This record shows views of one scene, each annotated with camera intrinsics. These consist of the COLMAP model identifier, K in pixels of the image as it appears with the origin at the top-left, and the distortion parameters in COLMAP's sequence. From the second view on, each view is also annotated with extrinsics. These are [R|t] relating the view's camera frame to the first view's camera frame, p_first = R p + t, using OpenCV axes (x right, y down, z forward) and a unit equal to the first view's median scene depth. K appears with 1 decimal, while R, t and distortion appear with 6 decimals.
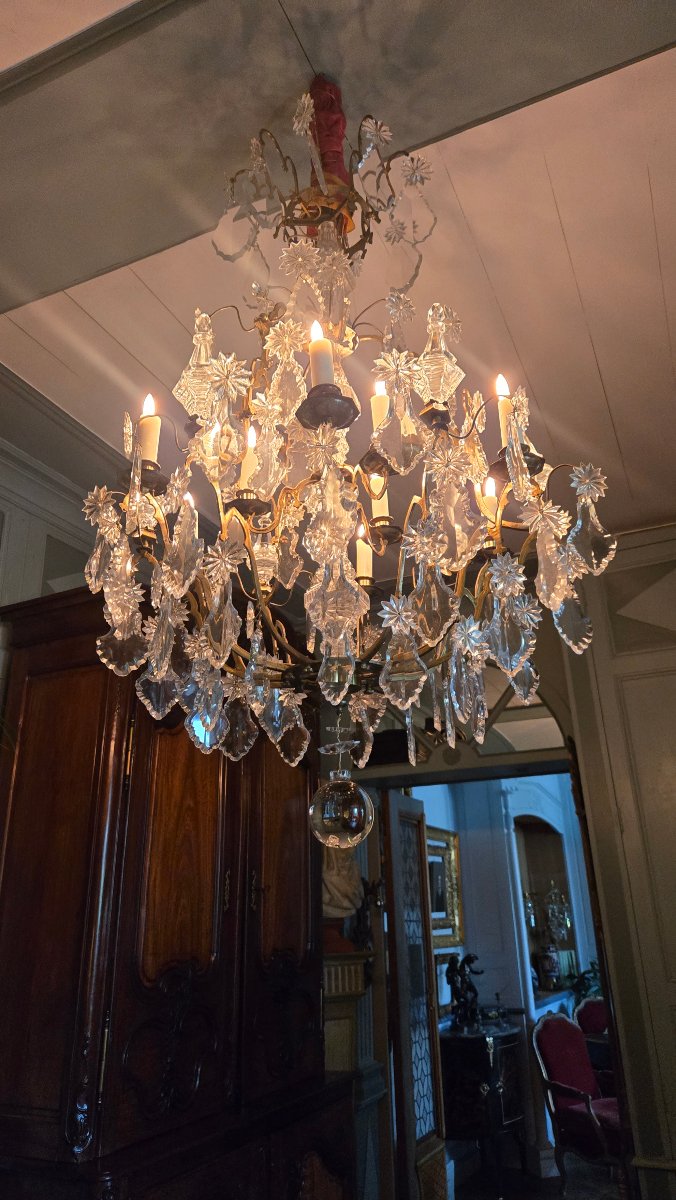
lens RADIAL K [[837.6, 0, 329.2], [0, 837.6, 590.8], [0, 0, 1]] dist [0.043421, -0.043869]
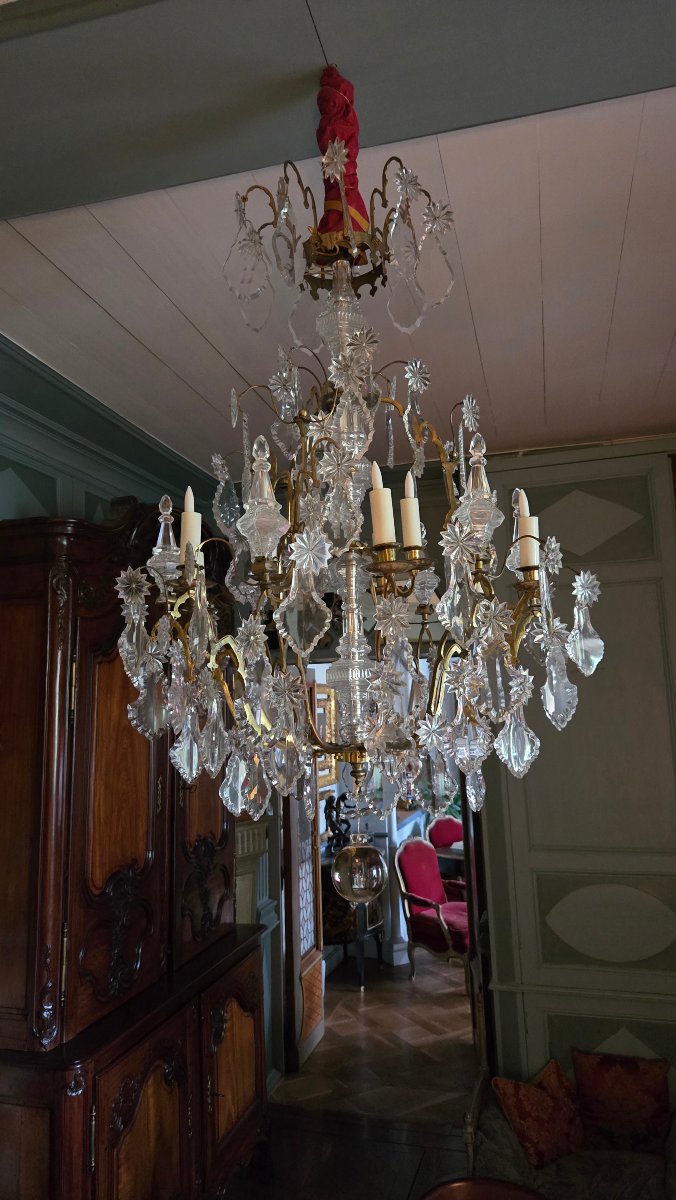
lens RADIAL K [[837.6, 0, 332.3], [0, 837.6, 592.1], [0, 0, 1]] dist [0.043421, -0.043869]
pose [[0.984642, 0.017072, 0.173747, -0.101576], [-0.056448, 0.972883, 0.224304, -0.162361], [-0.165206, -0.230667, 0.958905, -0.010748]]
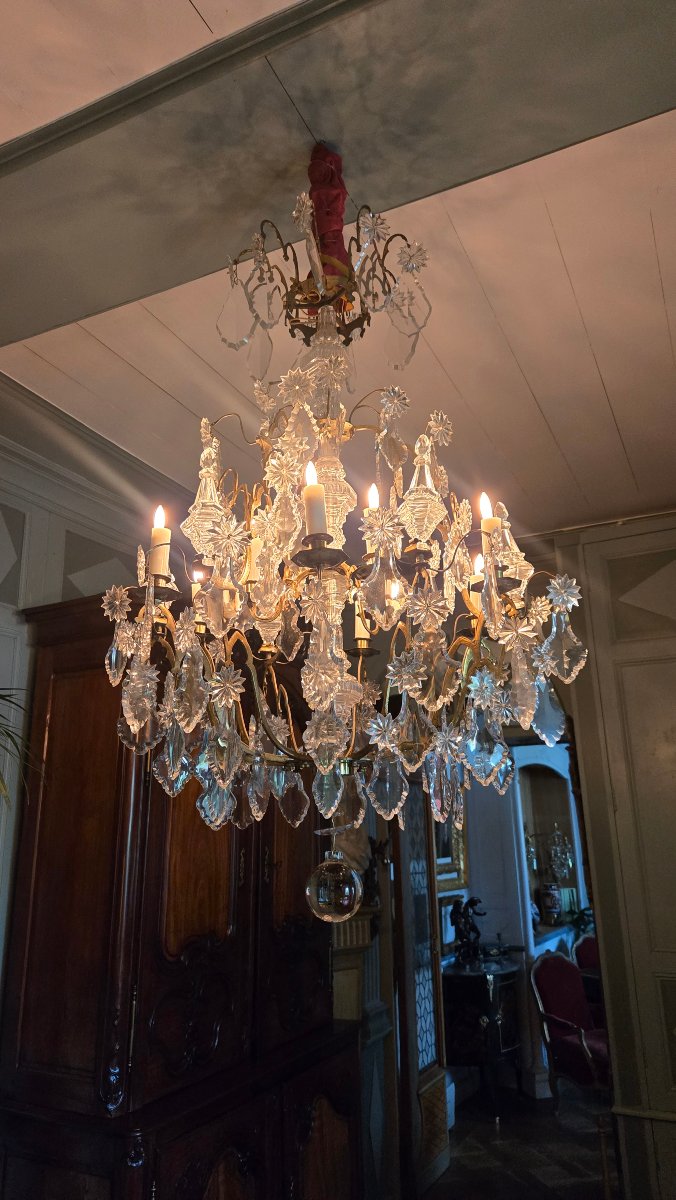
lens RADIAL K [[837.6, 0, 318.8], [0, 837.6, 597.8], [0, 0, 1]] dist [0.043421, -0.043869]
pose [[0.999498, 0.001658, -0.031637, 0.012205], [0.001549, 0.994878, 0.101075, -0.105742], [0.031642, -0.101073, 0.994376, -0.039524]]
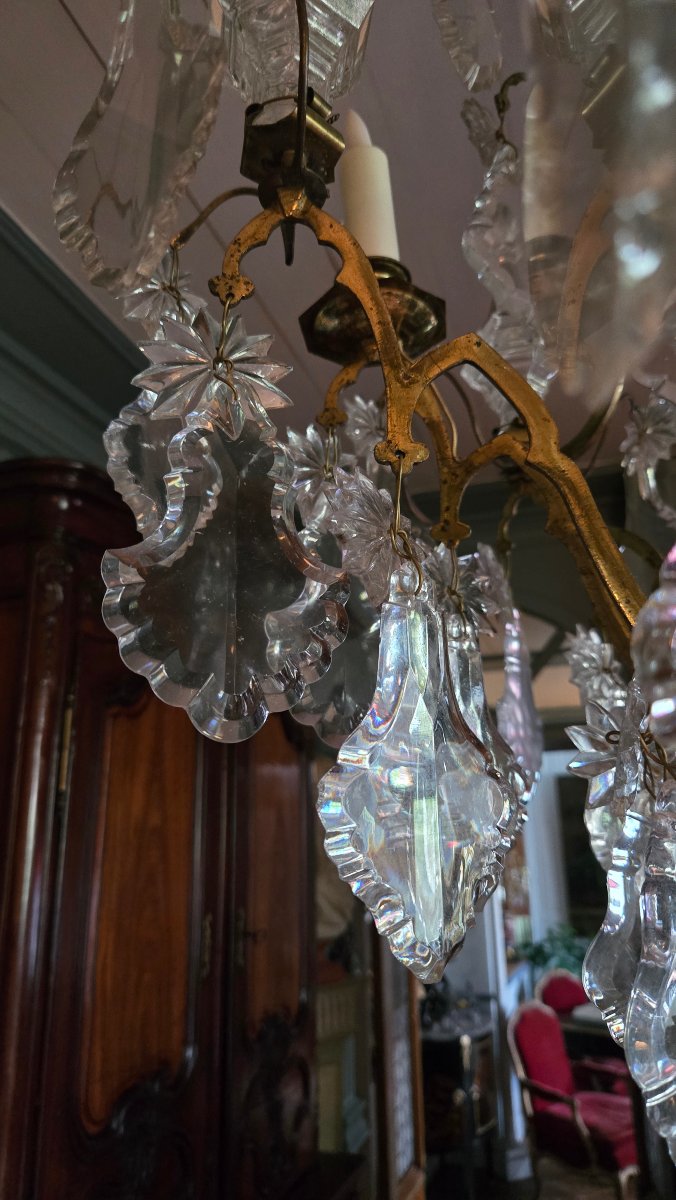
lens RADIAL K [[837.6, 0, 328.3], [0, 837.6, 599.7], [0, 0, 1]] dist [0.043421, -0.043869]
pose [[0.993461, 0.032656, 0.109404, -0.115787], [-0.042335, 0.995278, 0.087349, 0.022053], [-0.106035, -0.091410, 0.990152, 0.378627]]
